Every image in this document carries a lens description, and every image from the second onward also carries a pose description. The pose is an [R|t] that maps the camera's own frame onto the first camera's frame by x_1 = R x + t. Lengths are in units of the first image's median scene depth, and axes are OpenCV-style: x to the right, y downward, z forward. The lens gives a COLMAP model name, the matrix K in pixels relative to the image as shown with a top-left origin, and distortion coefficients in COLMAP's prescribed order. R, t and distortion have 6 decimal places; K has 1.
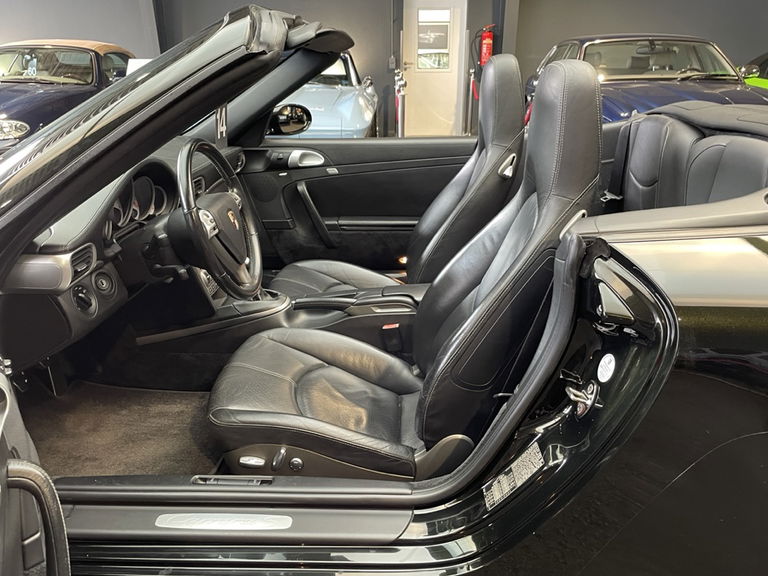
lens RADIAL K [[658.3, 0, 388.1], [0, 658.3, 286.4], [0, 0, 1]] dist [0.062707, -0.073231]
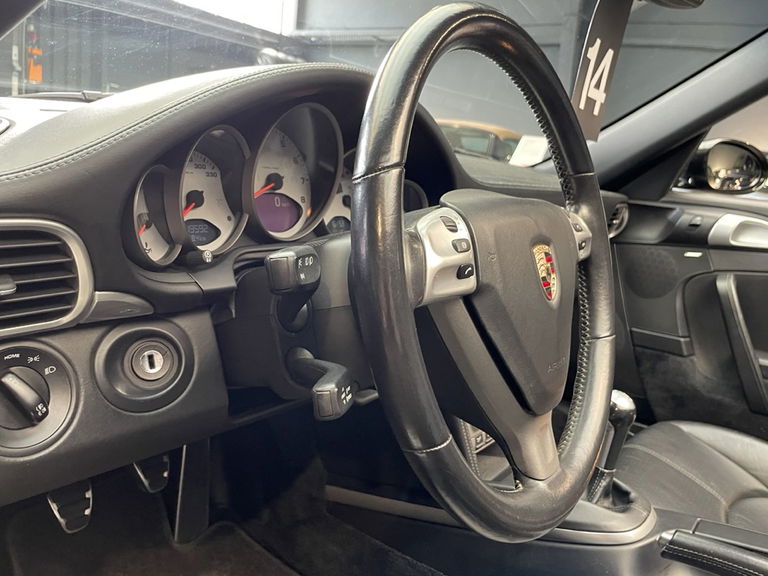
lens RADIAL K [[658.3, 0, 388.9], [0, 658.3, 292.8], [0, 0, 1]] dist [0.062707, -0.073231]
pose [[0.835098, 0.195894, -0.514041, -0.081502], [-0.275416, 0.957784, -0.082435, -0.027227], [0.476191, 0.210416, 0.853795, 0.427015]]
